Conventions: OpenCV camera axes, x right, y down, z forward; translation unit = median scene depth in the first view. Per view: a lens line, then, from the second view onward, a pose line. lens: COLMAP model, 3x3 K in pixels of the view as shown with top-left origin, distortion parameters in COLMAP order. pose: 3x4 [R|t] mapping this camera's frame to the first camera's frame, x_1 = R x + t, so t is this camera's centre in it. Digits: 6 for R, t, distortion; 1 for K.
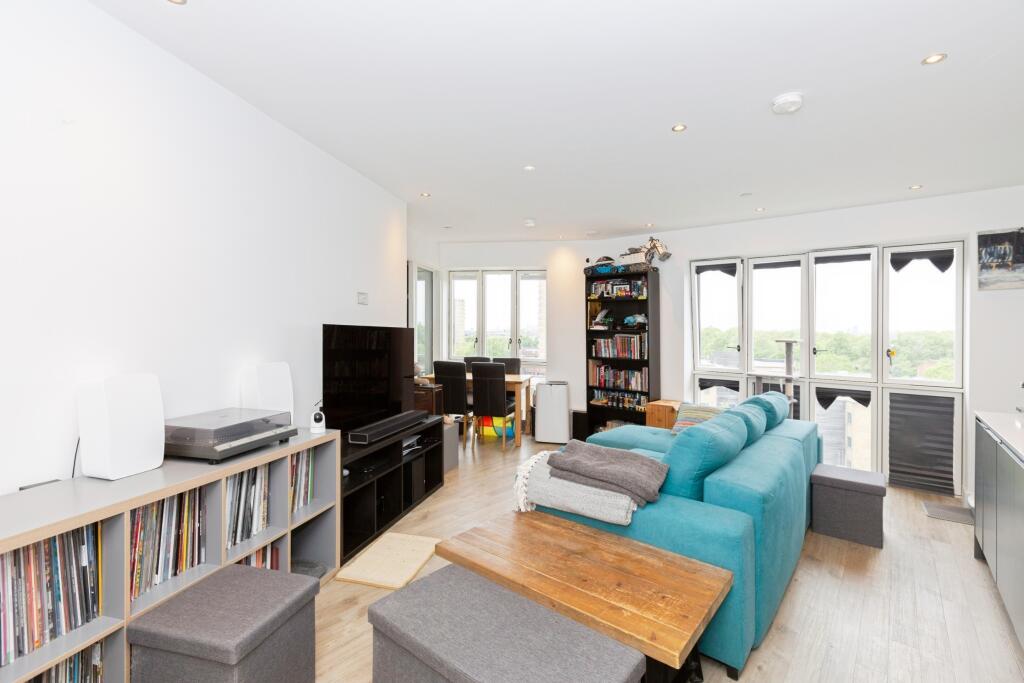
lens RADIAL K [[452.8, 0, 501.2], [0, 452.8, 331.6], [0, 0, 1]] dist [-0.000280, 0.000107]
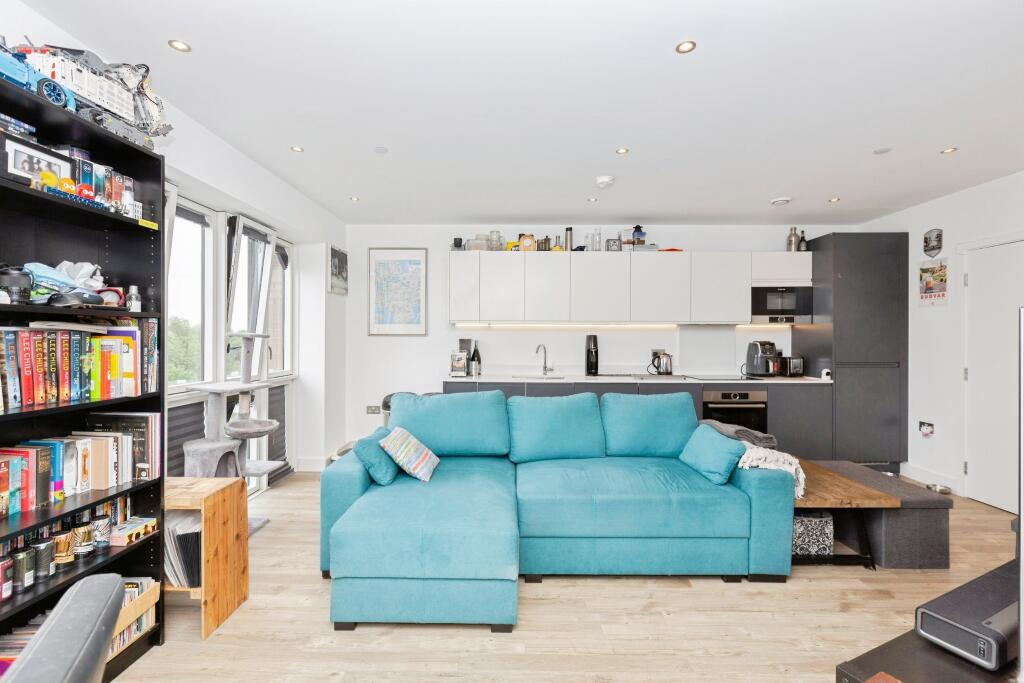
lens RADIAL K [[457.9, 0, 511.0], [0, 457.9, 337.8], [0, 0, 1]] dist [-0.001093, -0.000282]
pose [[-0.647497, -0.013458, 0.761949, -0.164327], [-0.013091, 0.999893, 0.006536, 0.010801], [-0.761956, -0.005742, -0.647604, 1.059441]]
